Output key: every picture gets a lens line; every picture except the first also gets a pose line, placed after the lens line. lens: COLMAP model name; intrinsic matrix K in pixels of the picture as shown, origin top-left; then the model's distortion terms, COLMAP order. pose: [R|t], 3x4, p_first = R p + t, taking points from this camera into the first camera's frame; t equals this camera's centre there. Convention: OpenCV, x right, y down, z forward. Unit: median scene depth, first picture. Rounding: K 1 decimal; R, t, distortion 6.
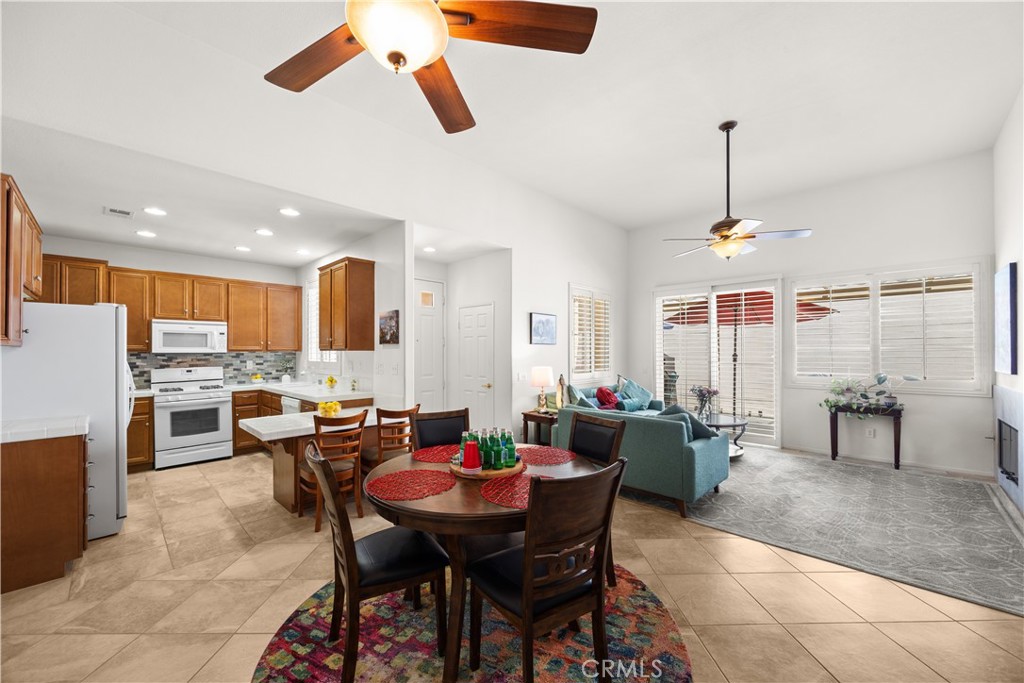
lens RADIAL K [[393.8, 0, 511.9], [0, 393.8, 348.9], [0, 0, 1]] dist [-0.001466, -0.000162]
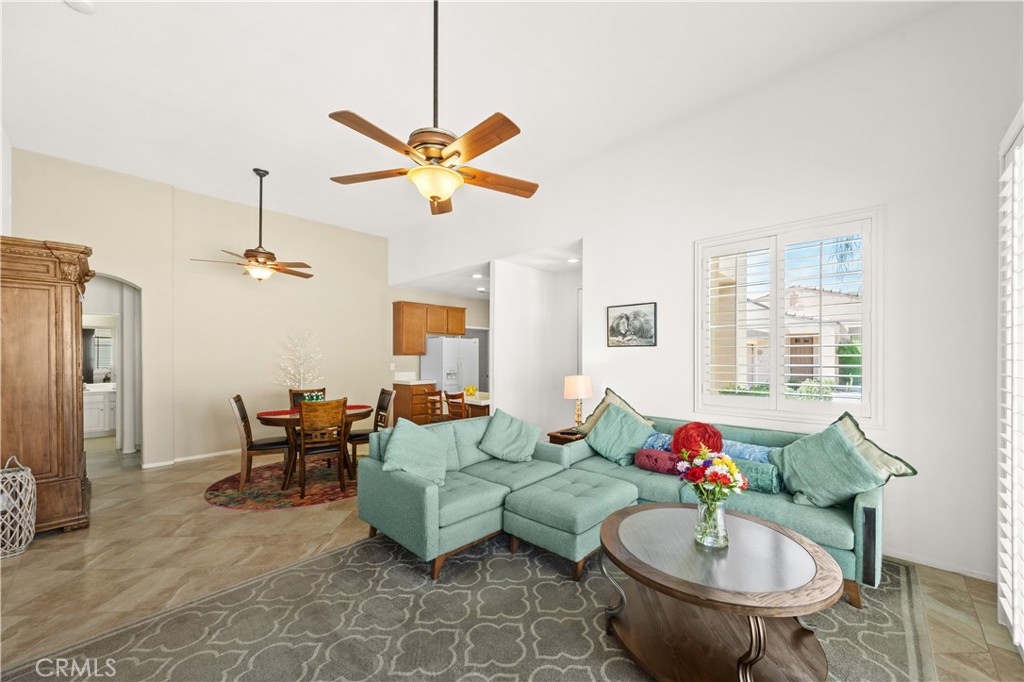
lens RADIAL K [[391.1, 0, 519.6], [0, 391.1, 356.7], [0, 0, 1]] dist [-0.000548, 0.000064]
pose [[0.025798, 0.005786, -0.999650, 0.875429], [0.007742, 0.999952, 0.005988, 0.001084], [0.999637, -0.007894, 0.025752, 0.849636]]
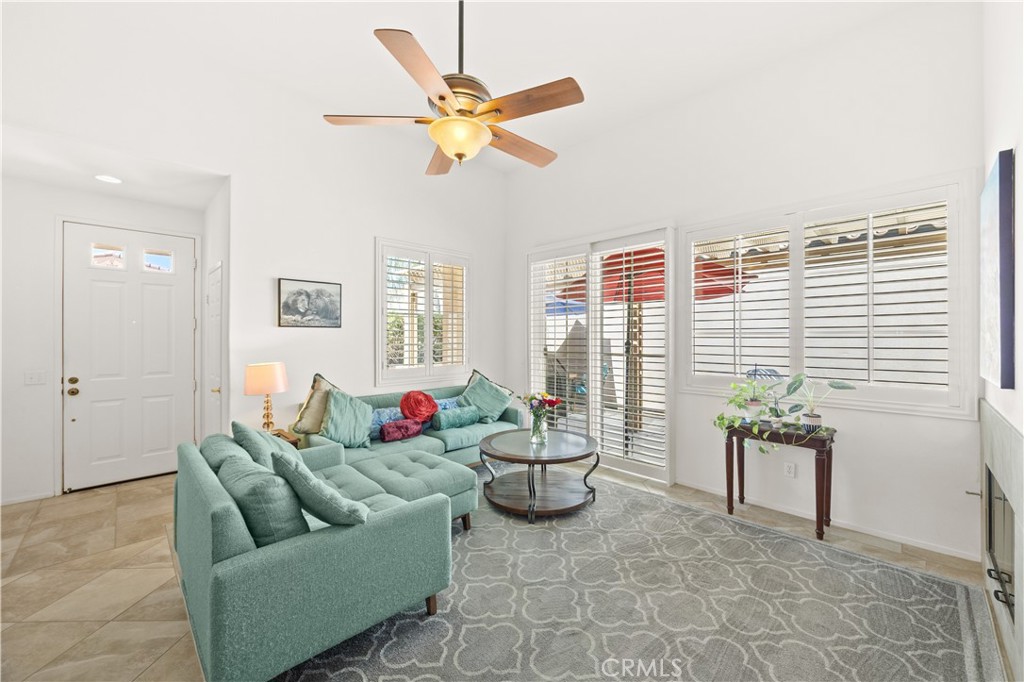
lens RADIAL K [[397.1, 0, 530.3], [0, 397.1, 339.0], [0, 0, 1]] dist [-0.002039, 0.000003]
pose [[0.999998, -0.000590, -0.001641, 0.492011], [0.000605, 0.999959, 0.008999, 0.002079], [0.001636, -0.009000, 0.999958, 0.366709]]
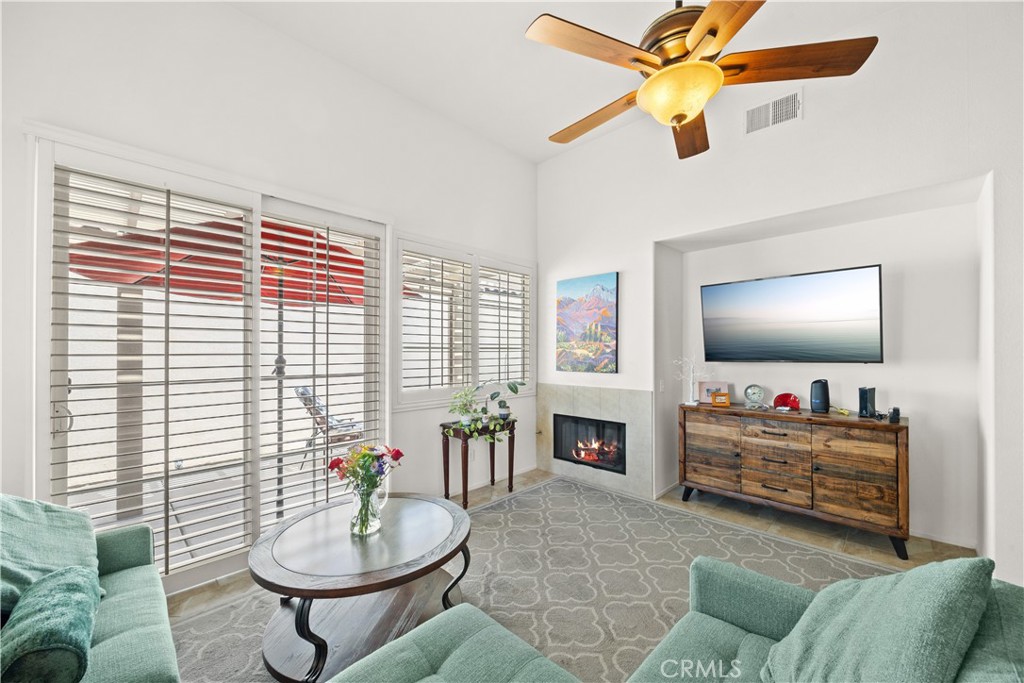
lens RADIAL K [[388.4, 0, 517.3], [0, 388.4, 349.5], [0, 0, 1]] dist [-0.011363, -0.000011]
pose [[-0.004361, 0.008391, 0.999955, 0.119337], [-0.008593, 0.999928, -0.008428, 0.006120], [-0.999954, -0.008630, -0.004289, 0.893257]]
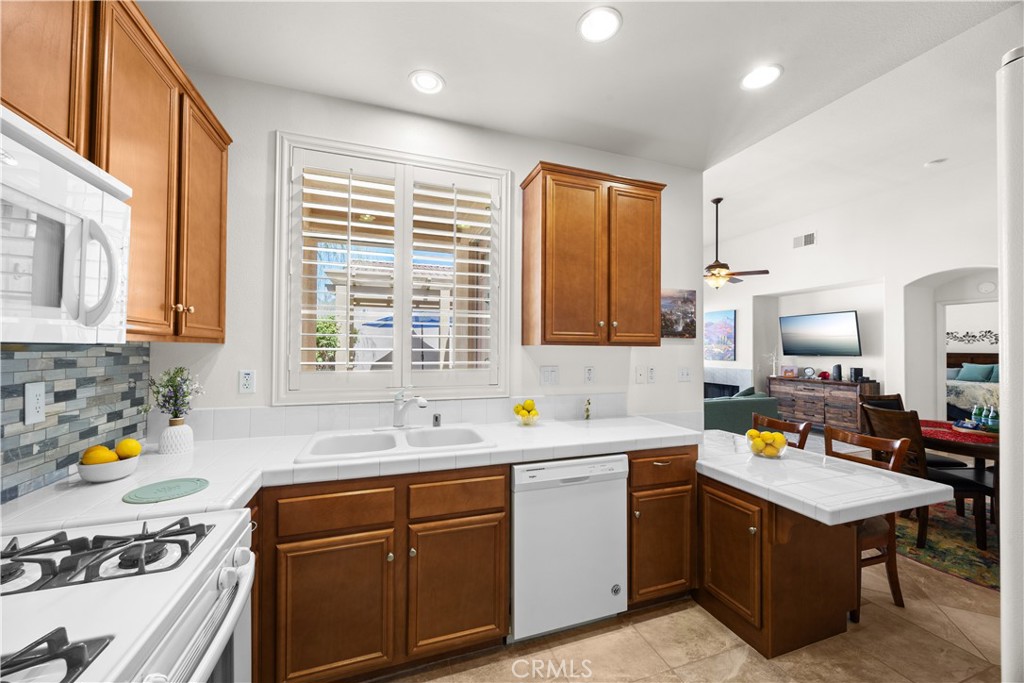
lens RADIAL K [[388.3, 0, 518.5], [0, 388.3, 341.3], [0, 0, 1]] dist [-0.001336, -0.000201]
pose [[0.437413, 0.022842, 0.898971, -0.859323], [-0.015665, 0.999719, -0.017780, 0.008546], [-0.899124, -0.006306, 0.437648, 0.790803]]
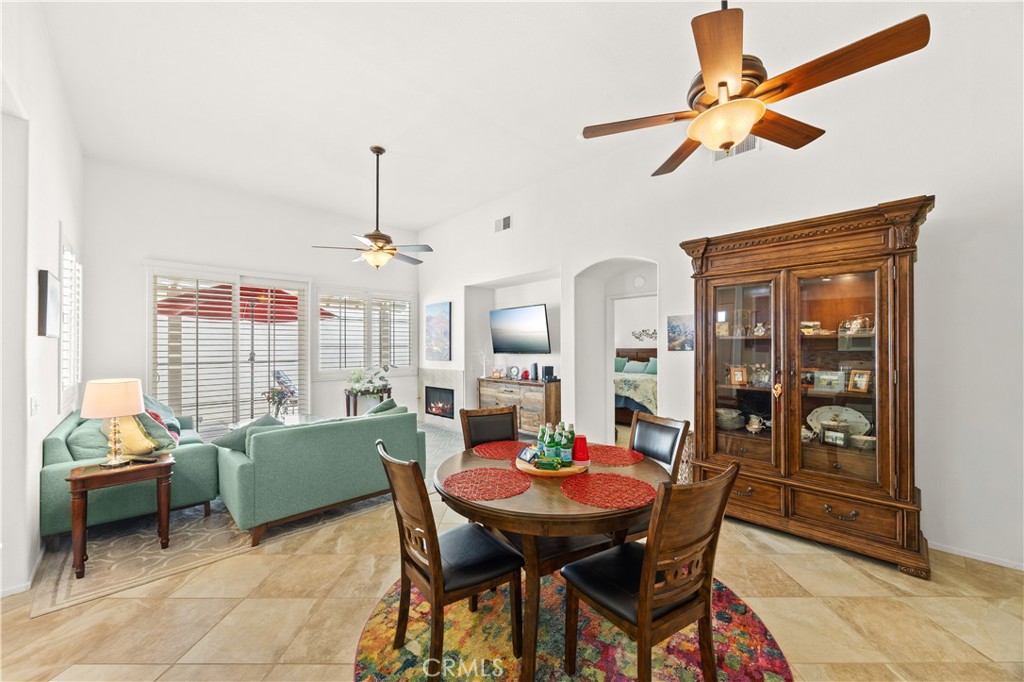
lens RADIAL K [[389.3, 0, 516.3], [0, 389.3, 344.9], [0, 0, 1]] dist [-0.000090, 0.000095]
pose [[0.022106, 0.009212, 0.999713, -0.433869], [-0.003356, 0.999953, -0.009140, 0.002615], [-0.999750, -0.003153, 0.022136, 0.438632]]
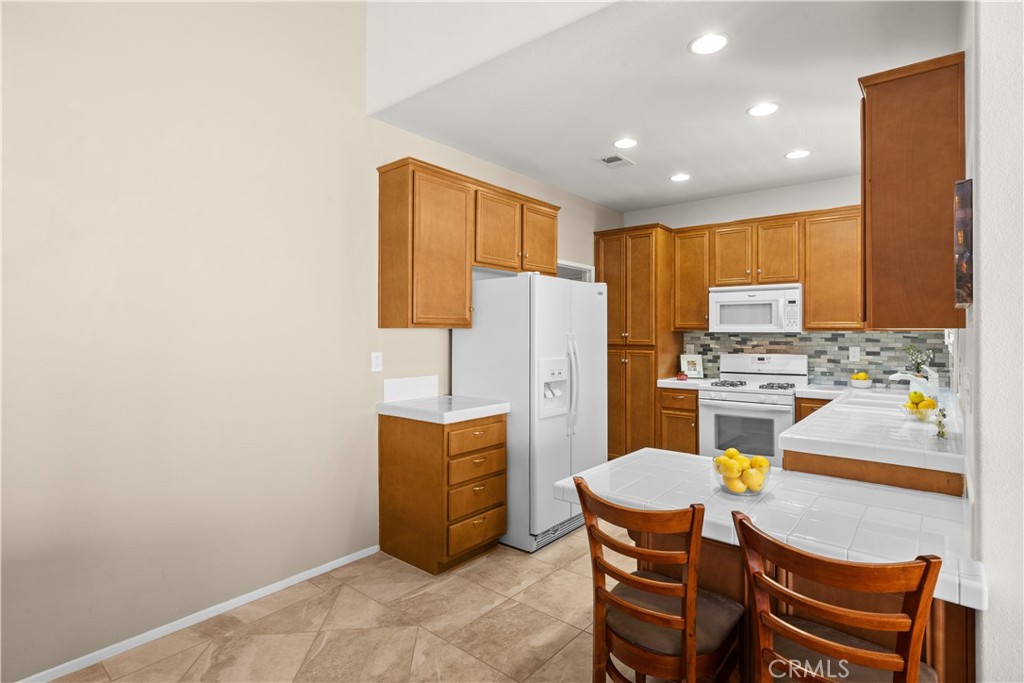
lens RADIAL K [[508.2, 0, 526.3], [0, 508.2, 329.0], [0, 0, 1]] dist [-0.002086, 0.000038]
pose [[0.087964, -0.001735, -0.996122, 0.029460], [0.004086, 0.999991, -0.001381, 0.003573], [0.996115, -0.003949, 0.087971, 0.535438]]
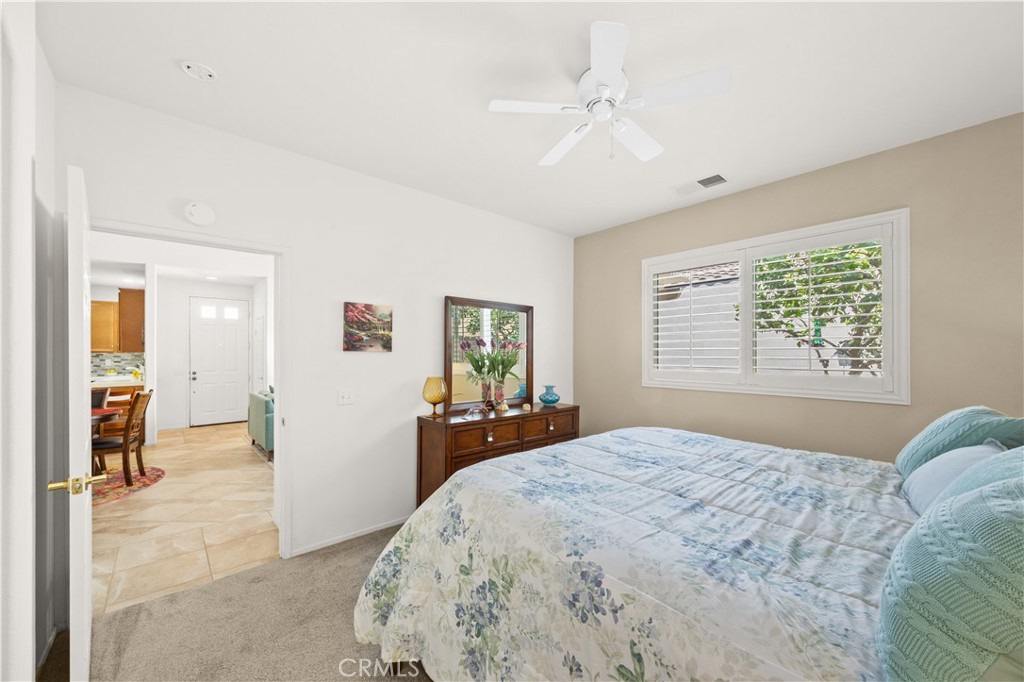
lens RADIAL K [[391.1, 0, 519.6], [0, 391.1, 356.7], [0, 0, 1]] dist [-0.000548, 0.000064]
pose [[0.998077, 0.002087, -0.061957, 0.965100], [-0.000987, 0.999841, 0.017781, -0.005256], [0.061985, -0.017686, 0.997920, -0.296169]]
